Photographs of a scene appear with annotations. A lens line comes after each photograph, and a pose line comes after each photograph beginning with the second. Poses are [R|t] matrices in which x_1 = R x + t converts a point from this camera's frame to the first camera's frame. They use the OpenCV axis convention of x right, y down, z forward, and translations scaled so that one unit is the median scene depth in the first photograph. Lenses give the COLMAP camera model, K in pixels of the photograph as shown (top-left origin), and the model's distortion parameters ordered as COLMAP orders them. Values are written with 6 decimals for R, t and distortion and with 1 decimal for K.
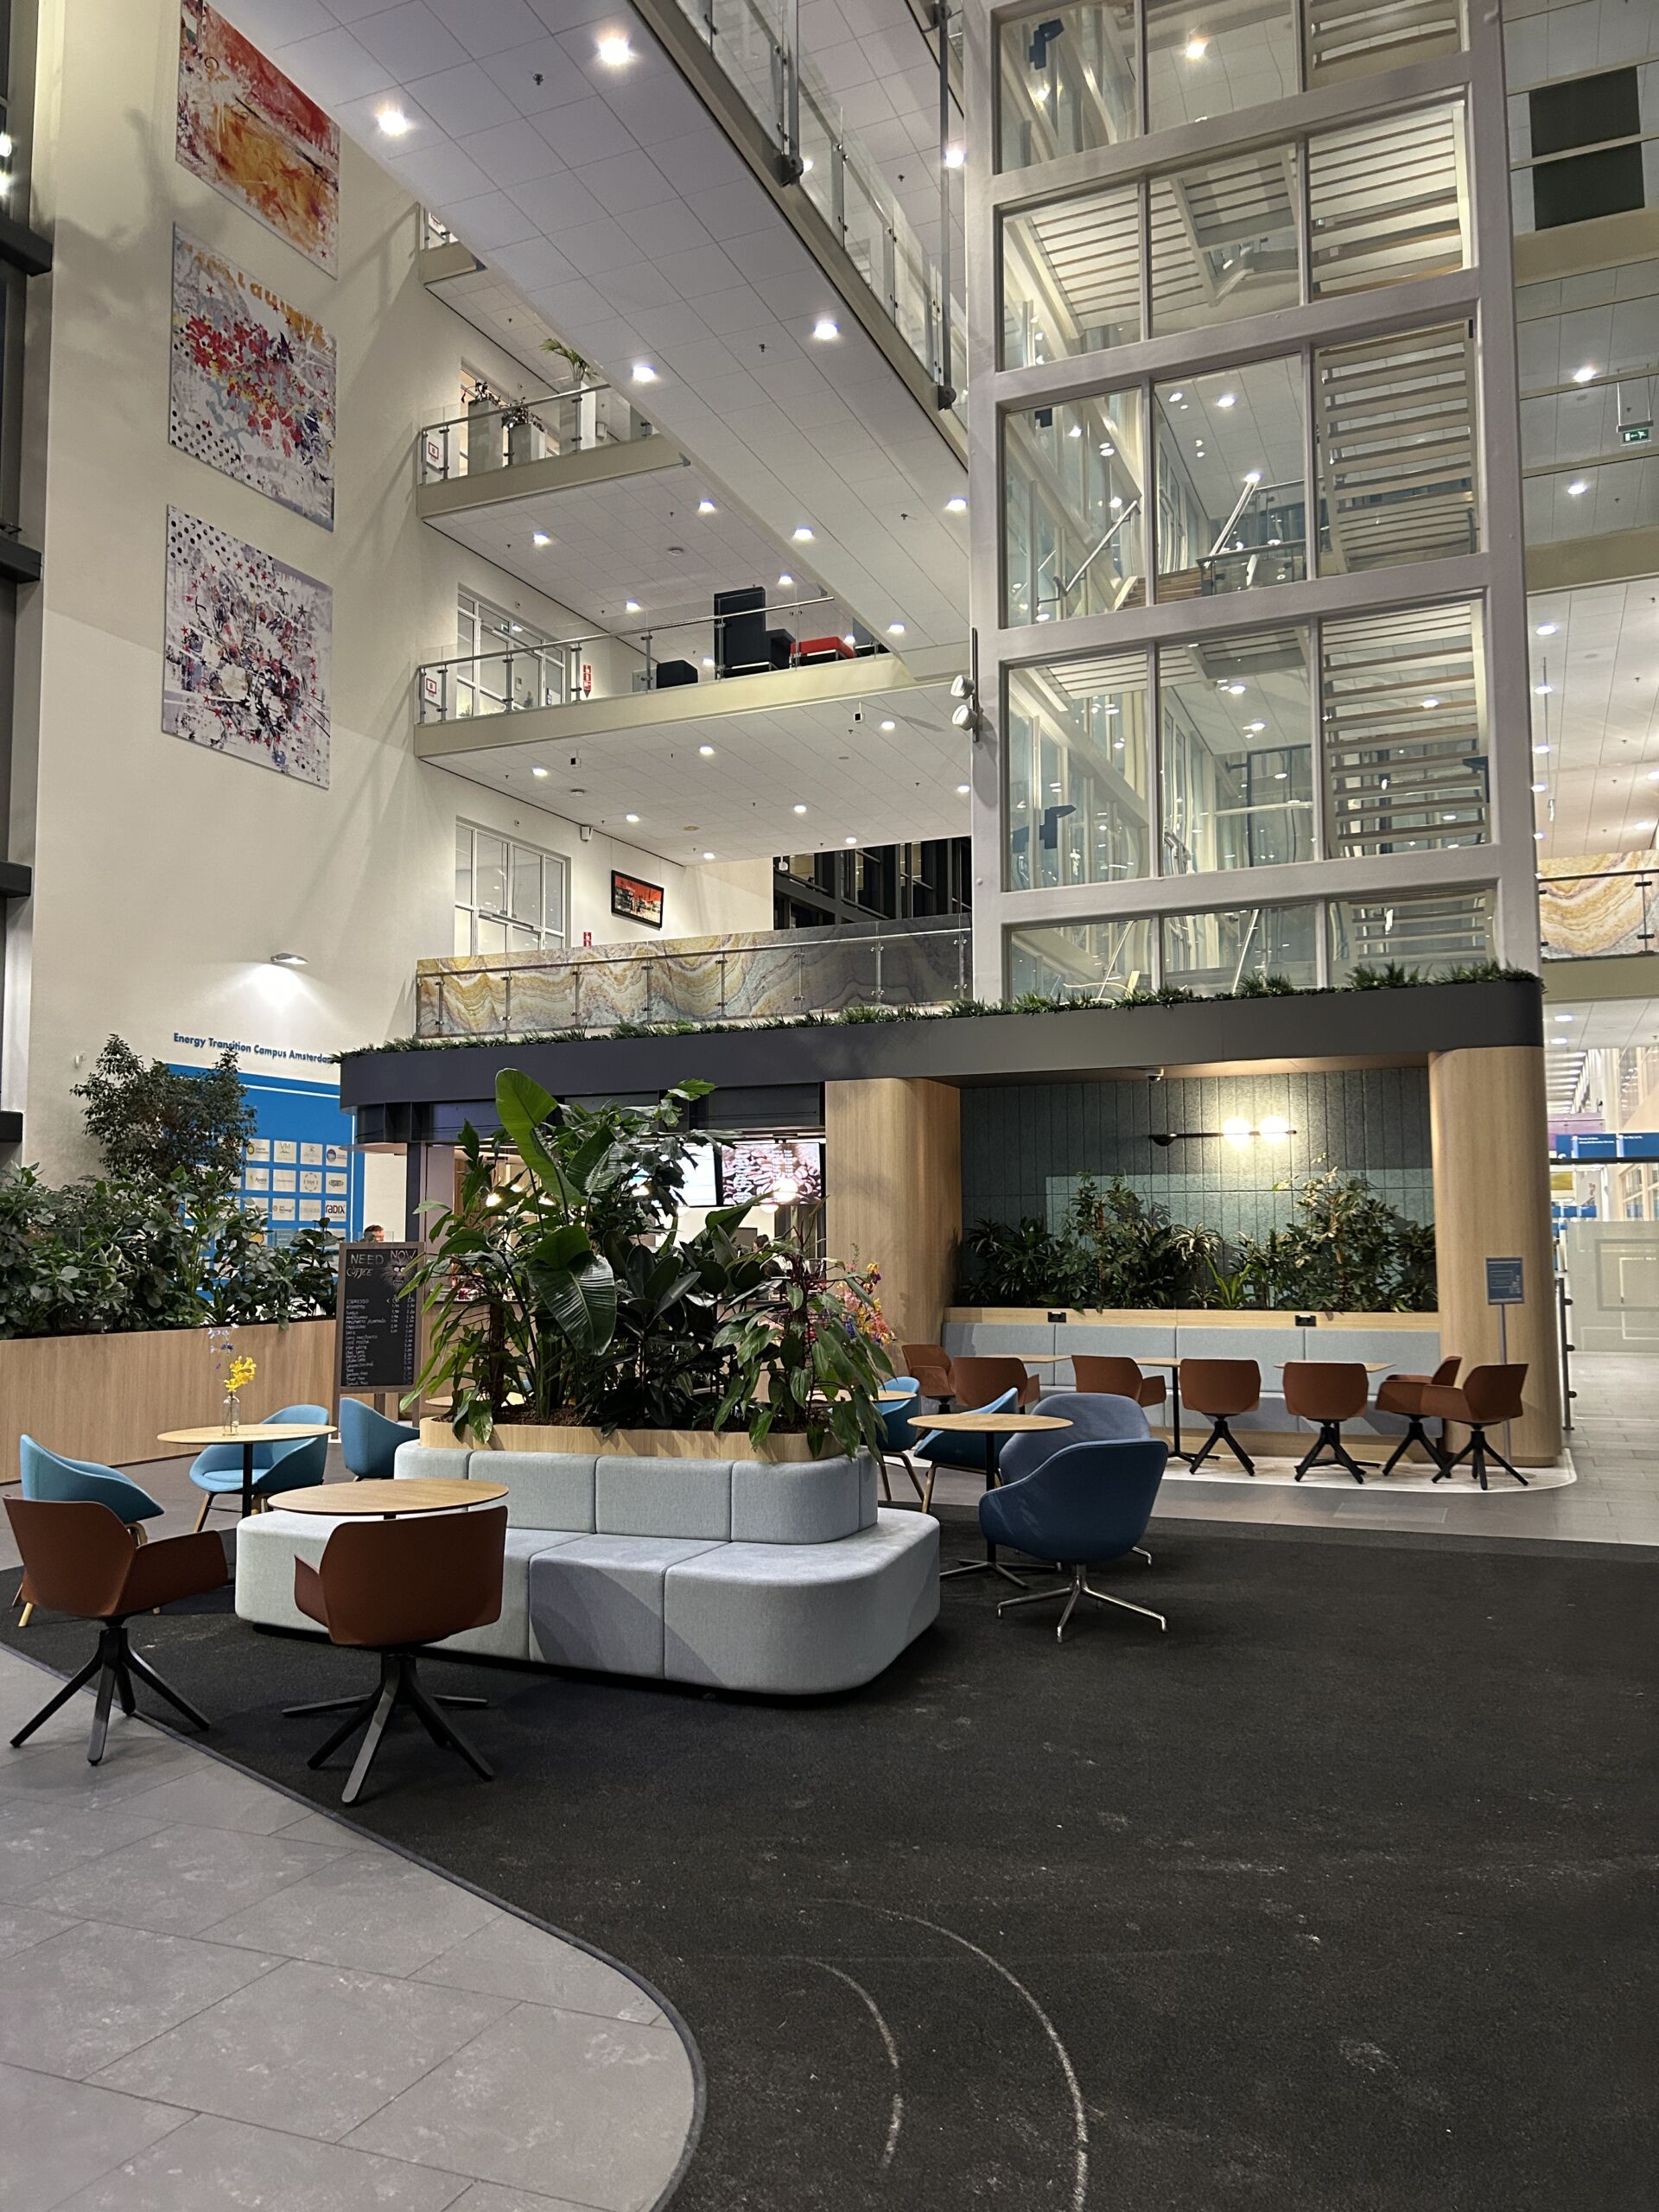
lens RADIAL K [[1662.1, 0, 828.3], [0, 1662.1, 1105.9], [0, 0, 1]] dist [0.001114, 0.000096]
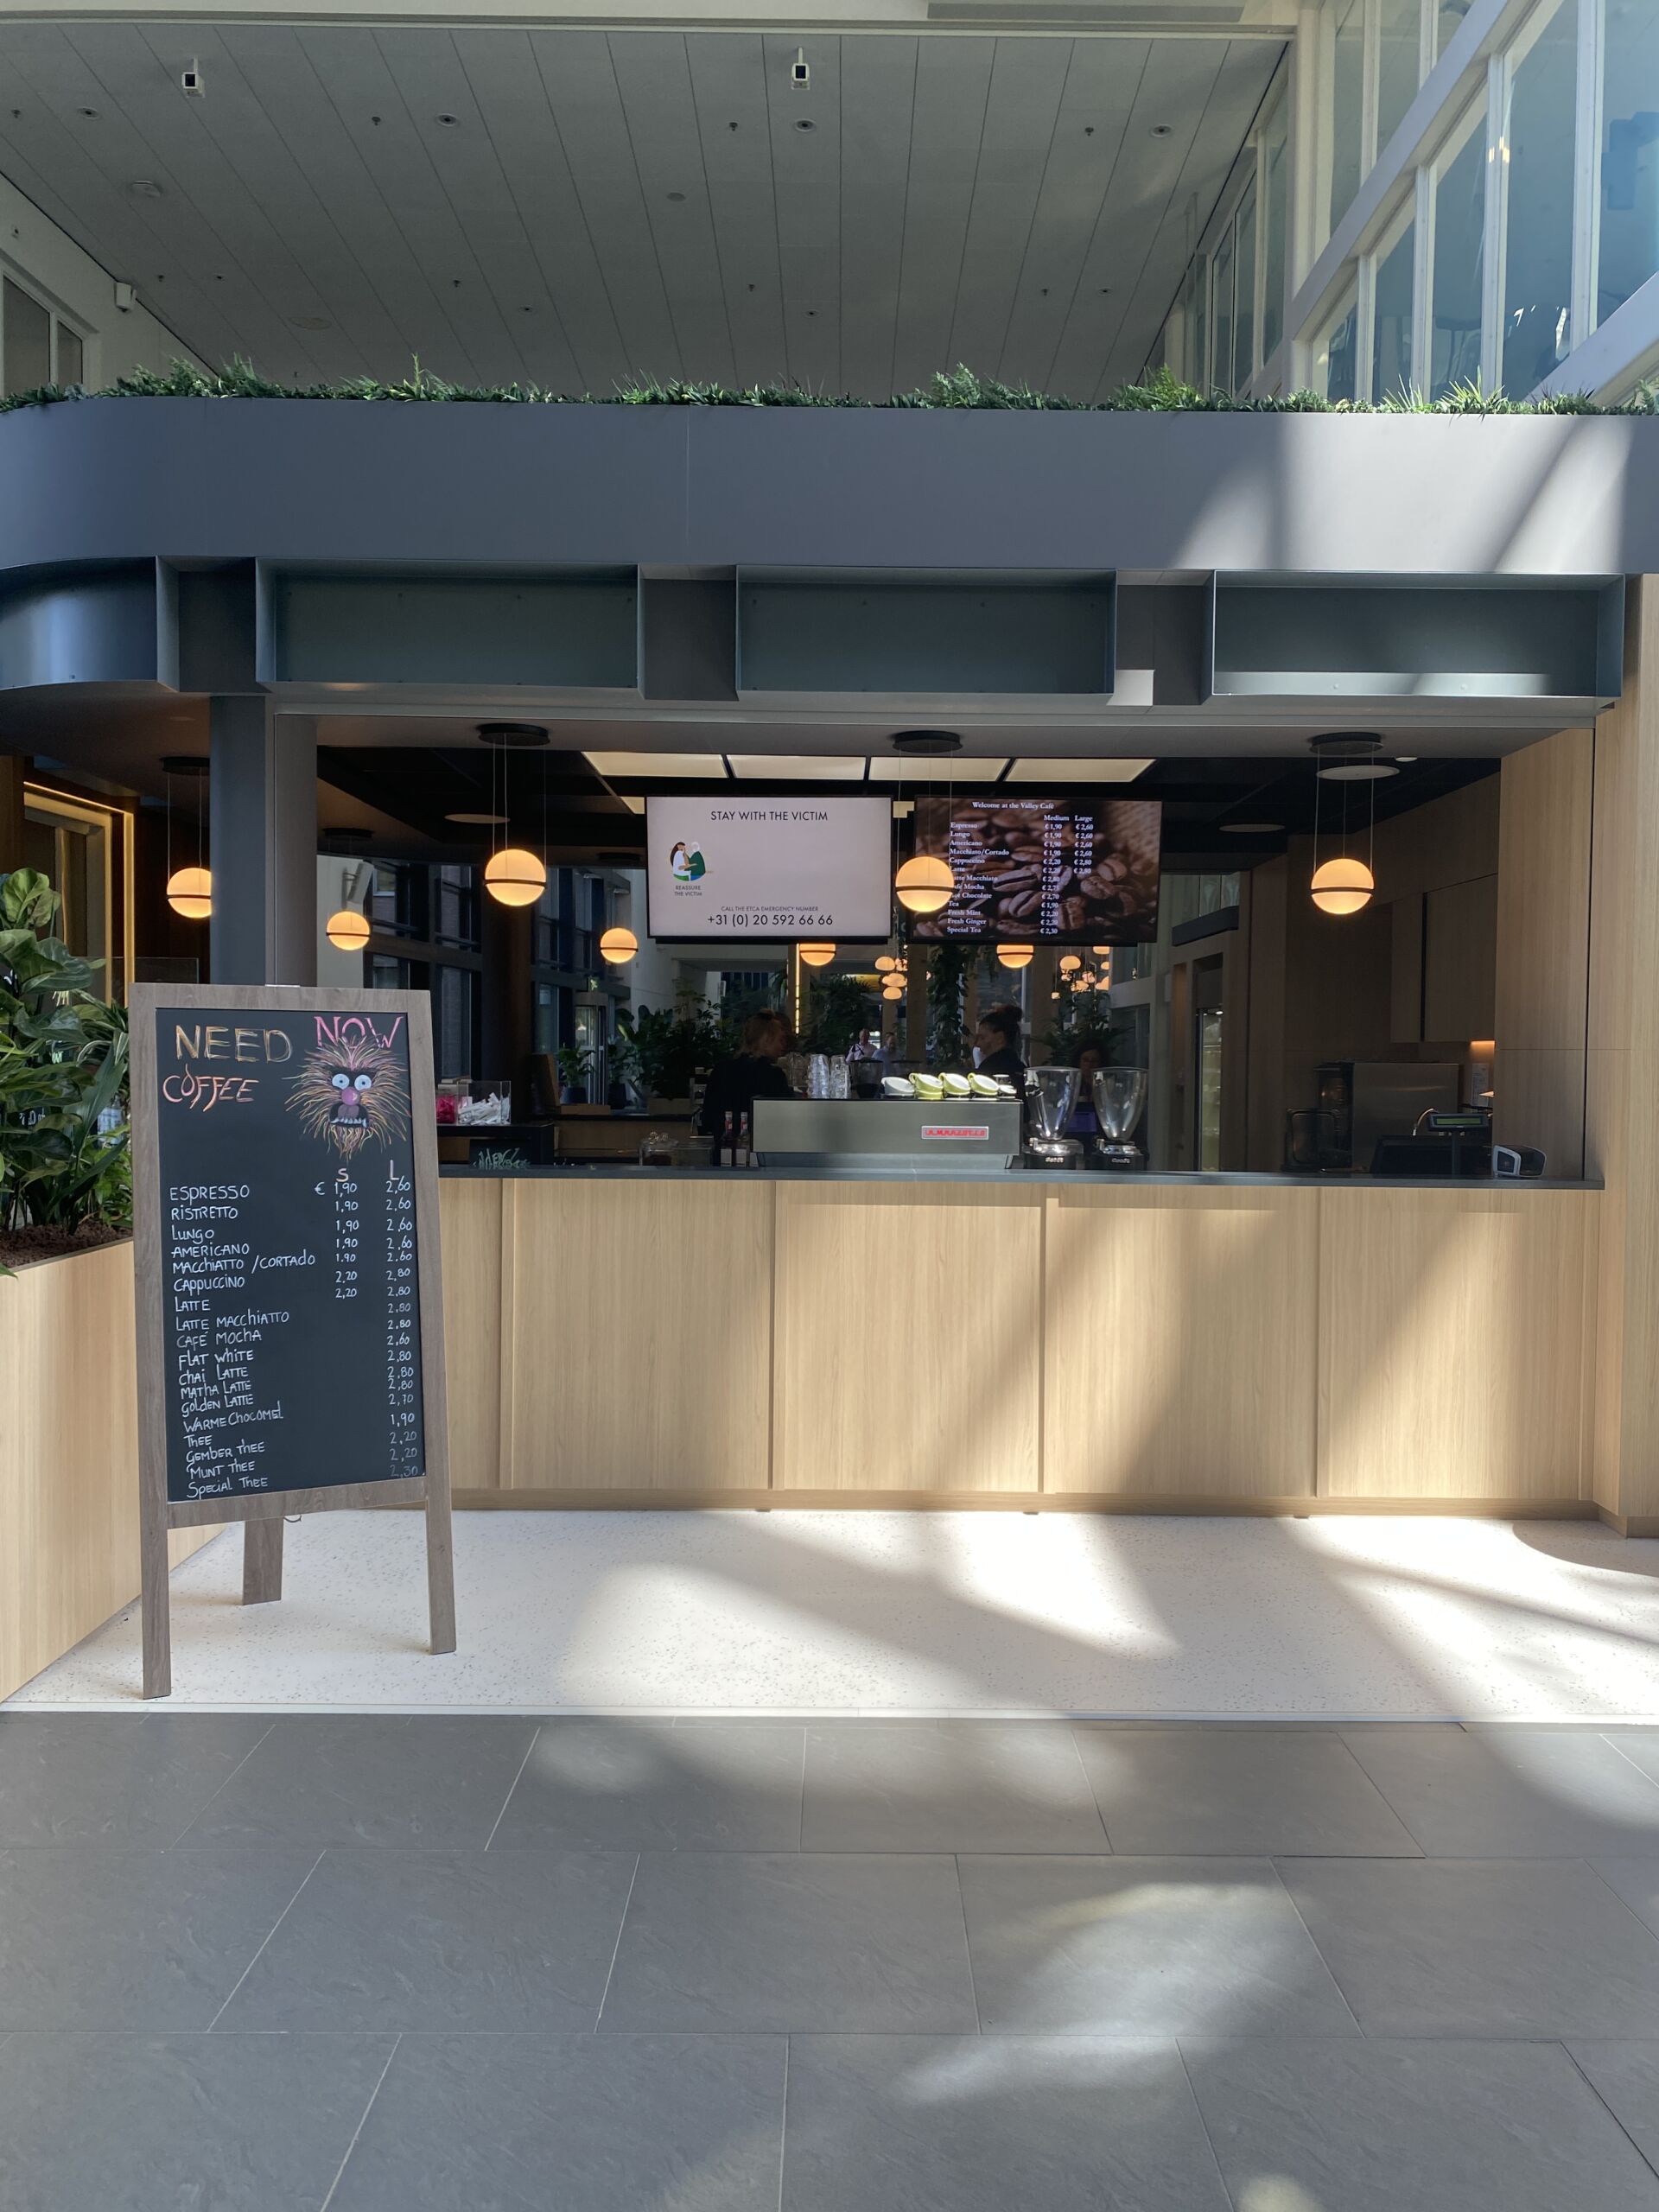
lens RADIAL K [[1633.1, 0, 829.0], [0, 1633.1, 1106.1], [0, 0, 1]] dist [0.013273, 0.002081]
pose [[0.930047, 0.003771, 0.367420, -0.287907], [-0.048041, 0.992612, 0.111417, 0.066946], [-0.364285, -0.121274, 0.923357, 0.707410]]
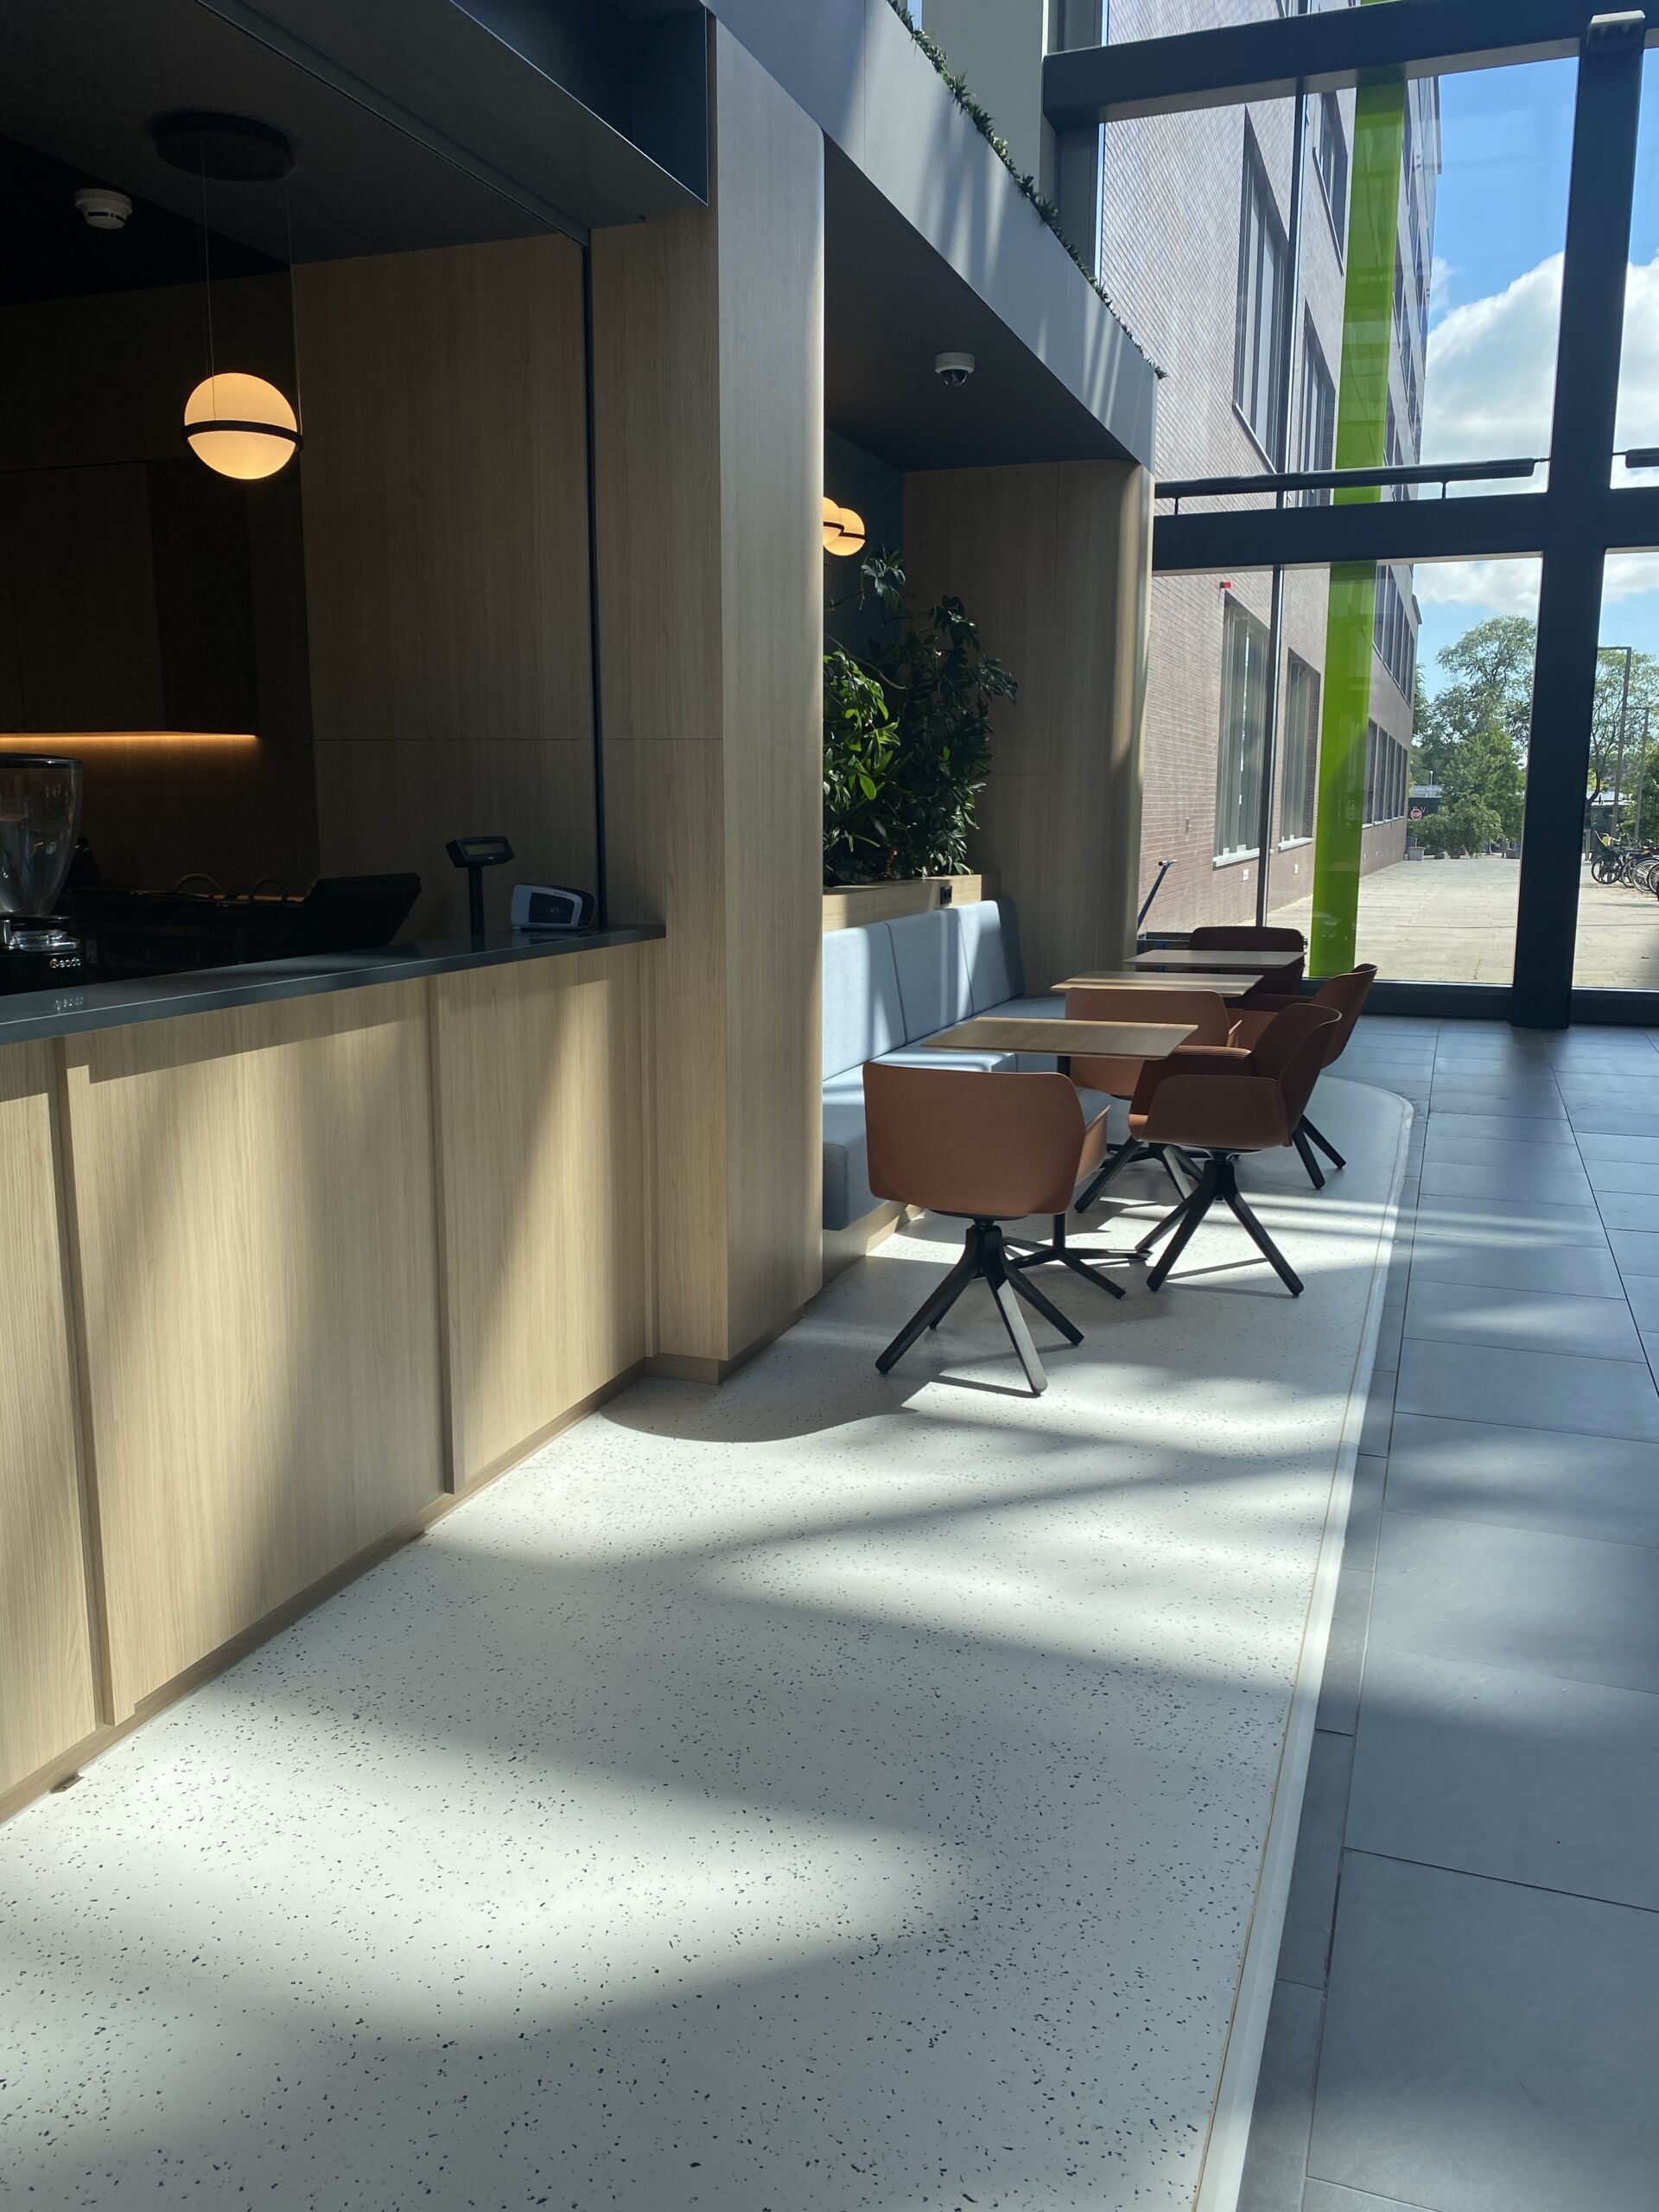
lens RADIAL K [[1633.1, 0, 836.4], [0, 1633.1, 1105.6], [0, 0, 1]] dist [0.013273, 0.002081]
pose [[-0.041548, -0.171813, 0.984253, -0.253660], [-0.083706, 0.982239, 0.167927, 0.106774], [-0.995624, -0.075411, -0.055192, 1.038328]]
